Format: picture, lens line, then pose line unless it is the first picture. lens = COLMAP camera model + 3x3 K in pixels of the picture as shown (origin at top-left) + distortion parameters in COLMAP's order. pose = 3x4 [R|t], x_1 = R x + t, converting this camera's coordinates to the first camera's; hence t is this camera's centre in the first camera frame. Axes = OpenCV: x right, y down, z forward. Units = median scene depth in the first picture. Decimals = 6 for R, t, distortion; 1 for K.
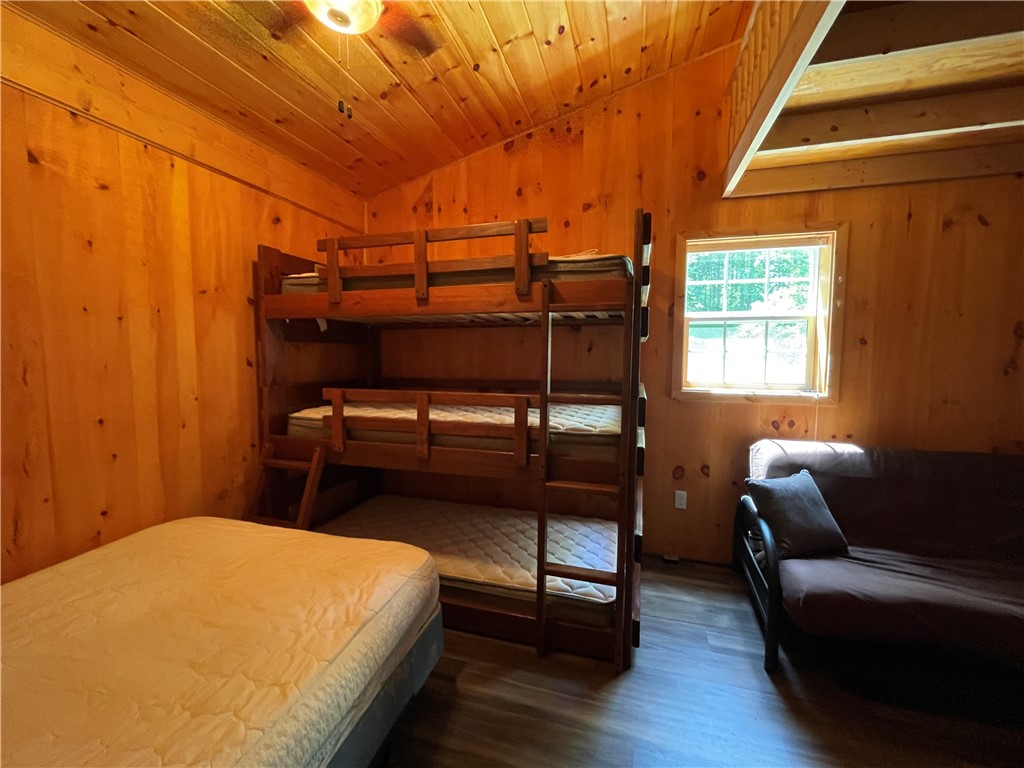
lens RADIAL K [[412.5, 0, 511.1], [0, 412.5, 382.0], [0, 0, 1]] dist [-0.000658, -0.000227]
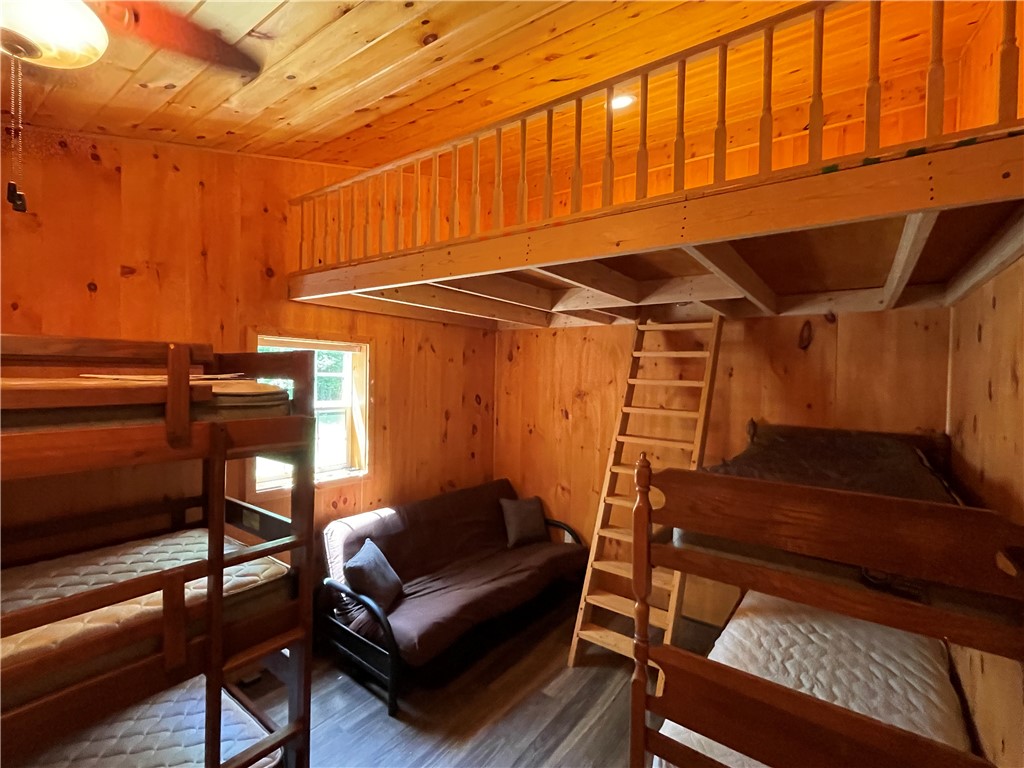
lens RADIAL K [[476.4, 0, 510.8], [0, 476.4, 381.2], [0, 0, 1]] dist [-0.000196, -0.000369]
pose [[0.333147, -0.012531, 0.942792, -0.475917], [0.051916, 0.998639, -0.005072, -0.225855], [-0.941445, 0.050635, 0.333344, 0.095443]]
